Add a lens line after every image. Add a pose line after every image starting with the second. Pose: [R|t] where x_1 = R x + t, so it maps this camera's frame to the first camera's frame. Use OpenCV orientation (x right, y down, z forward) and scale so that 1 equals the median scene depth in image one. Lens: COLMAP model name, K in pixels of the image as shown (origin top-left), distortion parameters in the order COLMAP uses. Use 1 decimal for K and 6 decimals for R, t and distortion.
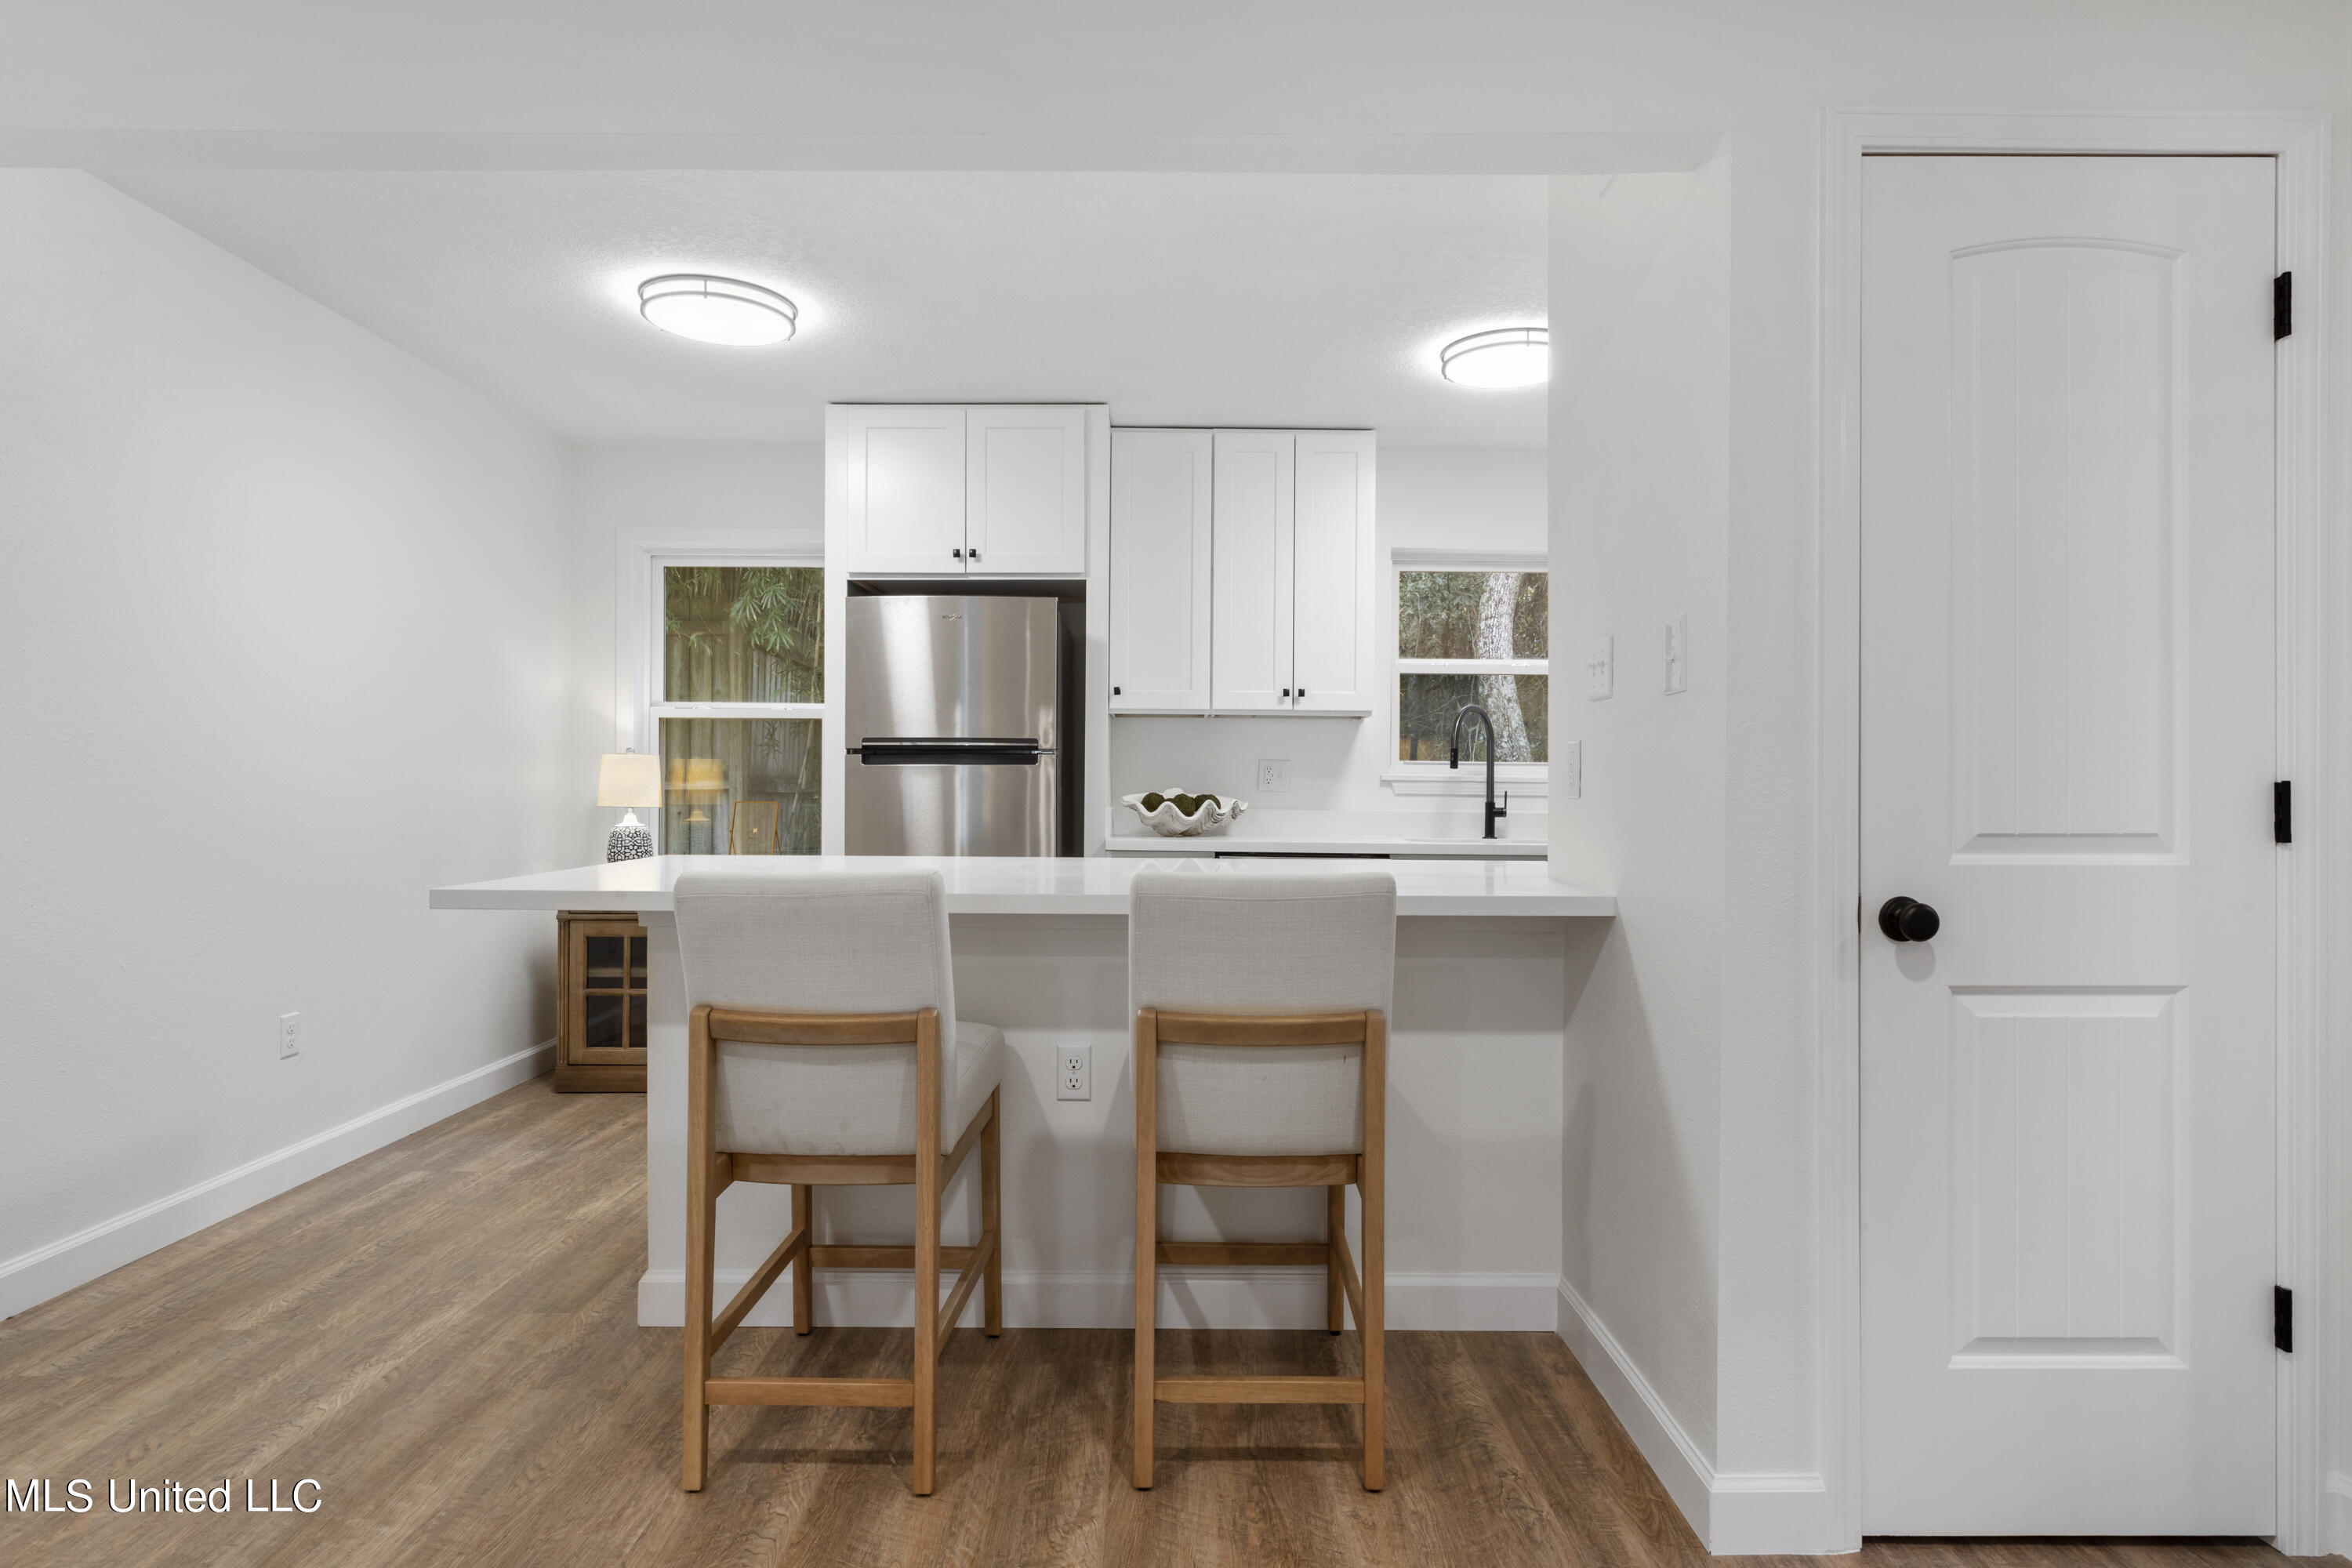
lens RADIAL K [[1245.5, 0, 1166.0], [0, 1245.5, 787.9], [0, 0, 1]] dist [-0.010848, 0.001117]
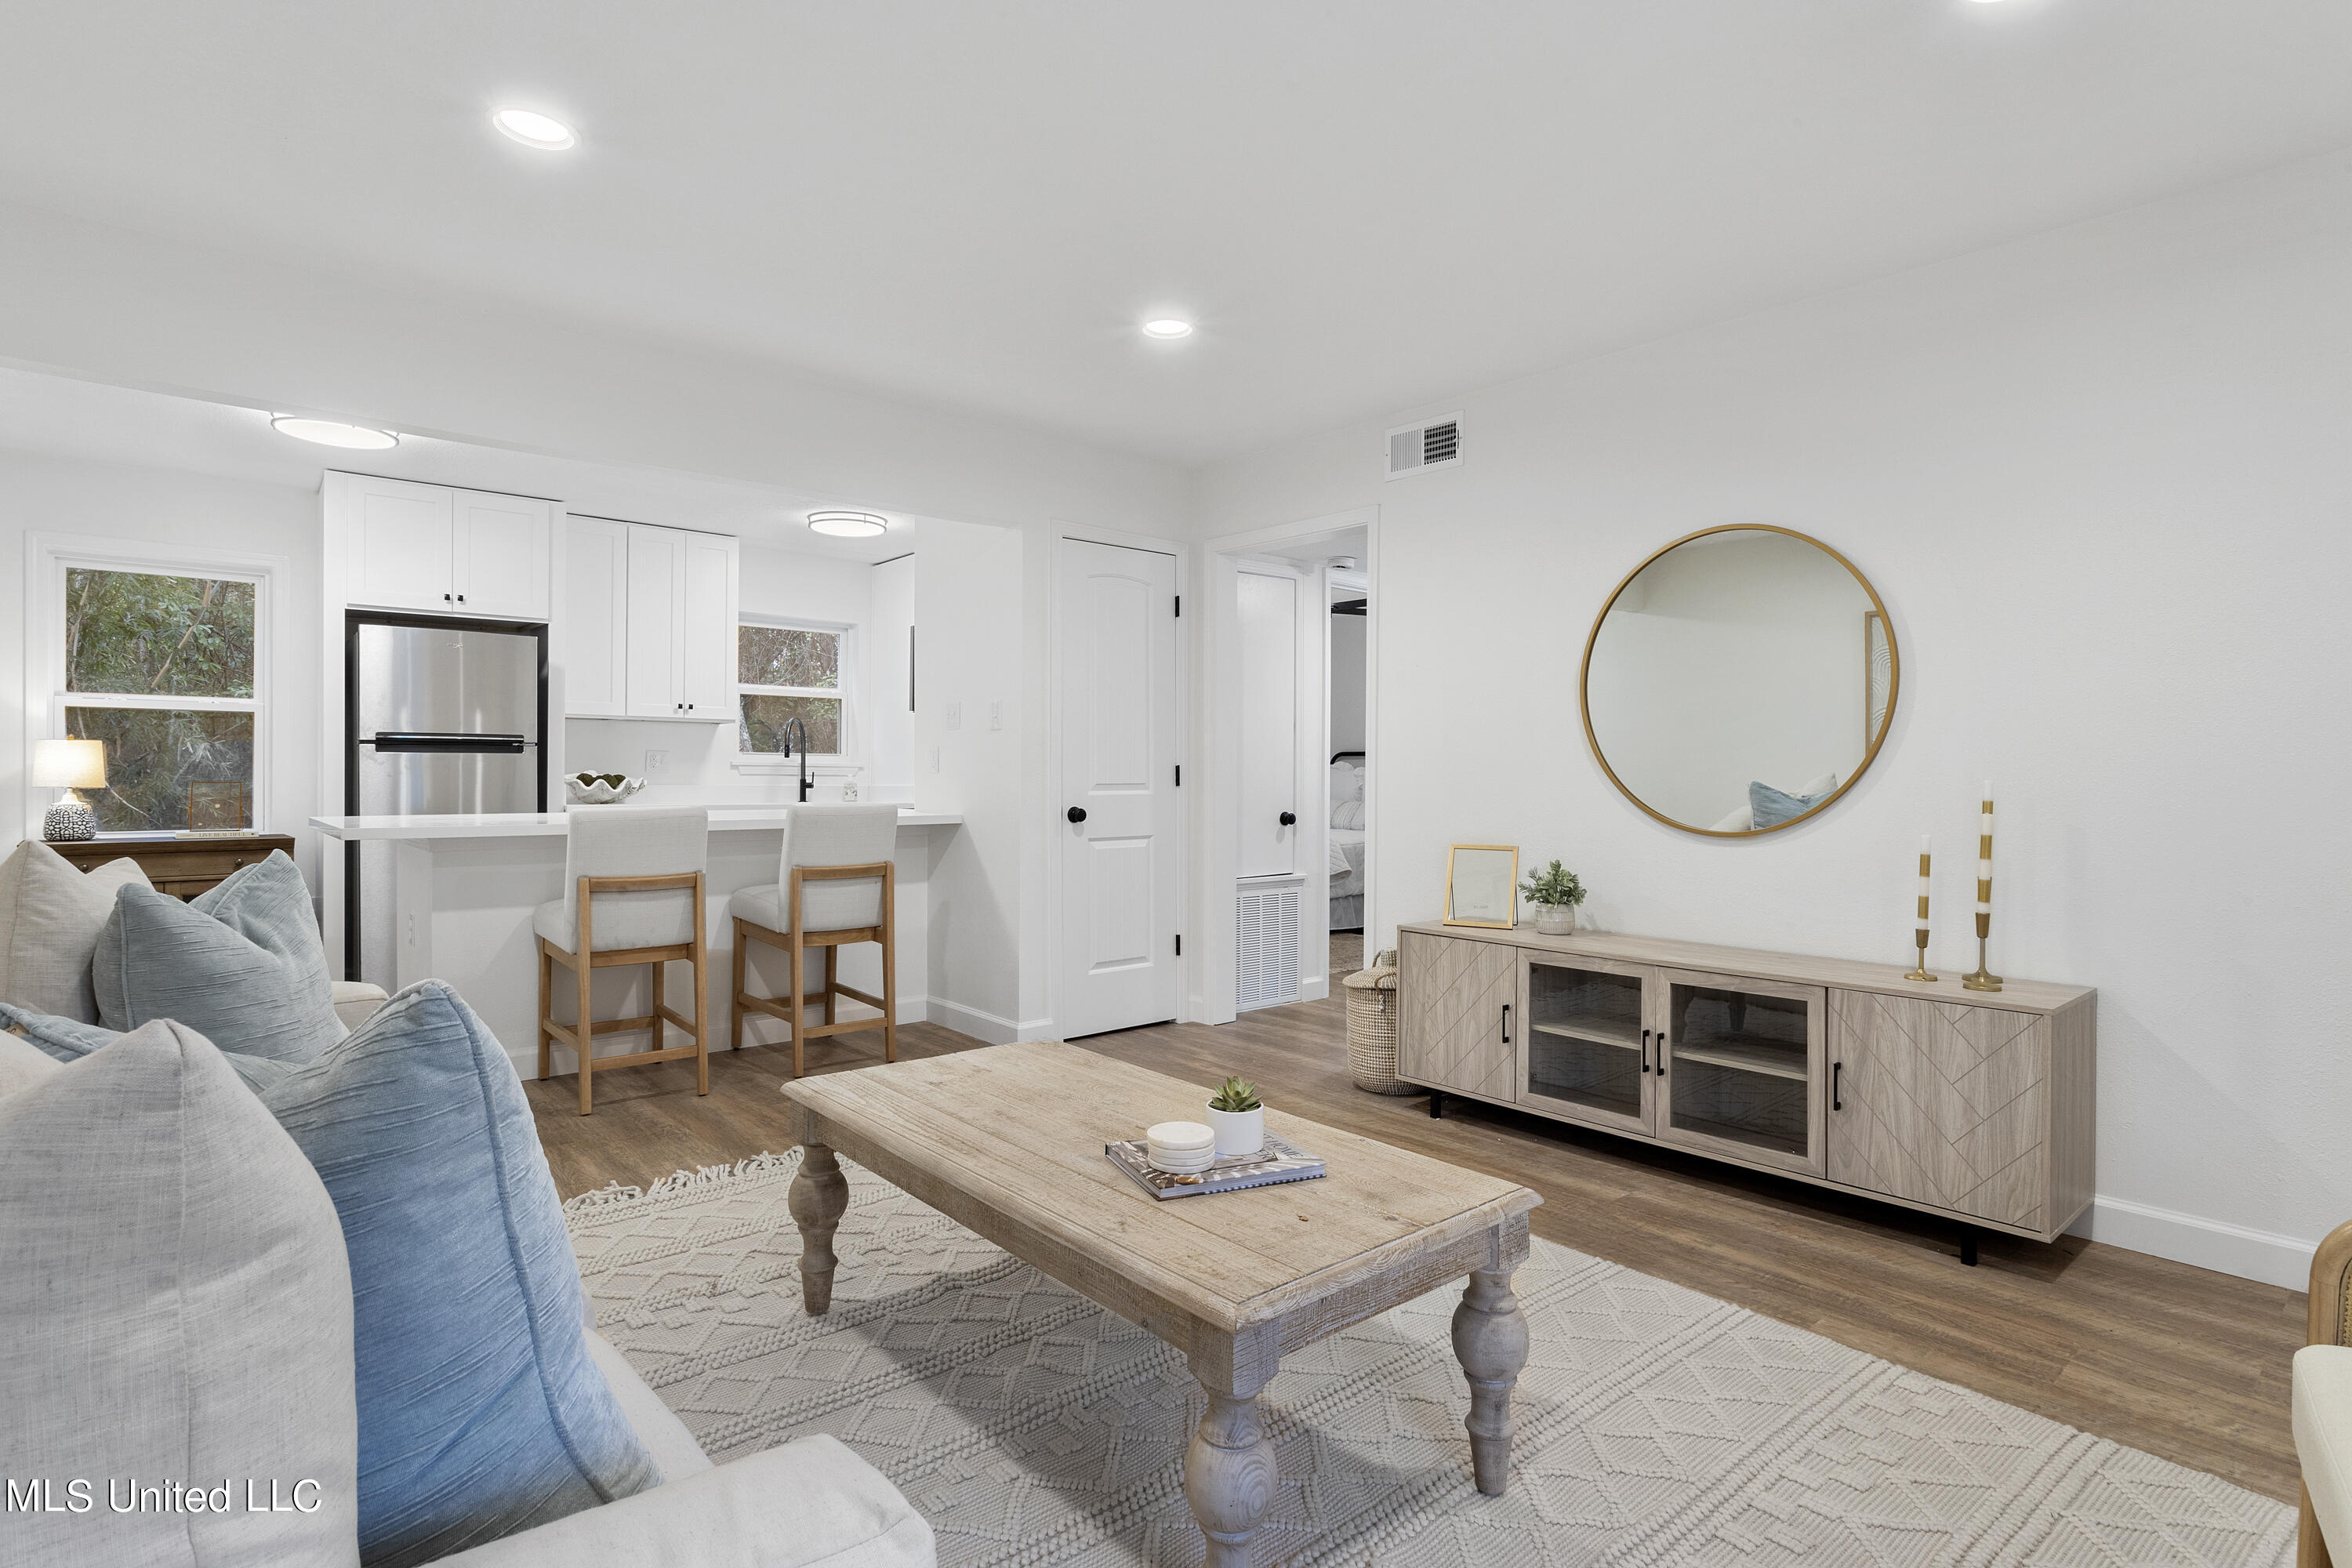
lens RADIAL K [[1180.4, 0, 1169.8], [0, 1180.4, 775.2], [0, 0, 1]] dist [-0.014000, 0.003117]
pose [[0.753381, -0.003717, 0.657574, -0.396563], [0.002970, 0.999993, 0.002249, 0.005079], [-0.657577, 0.000258, 0.753387, -0.457710]]
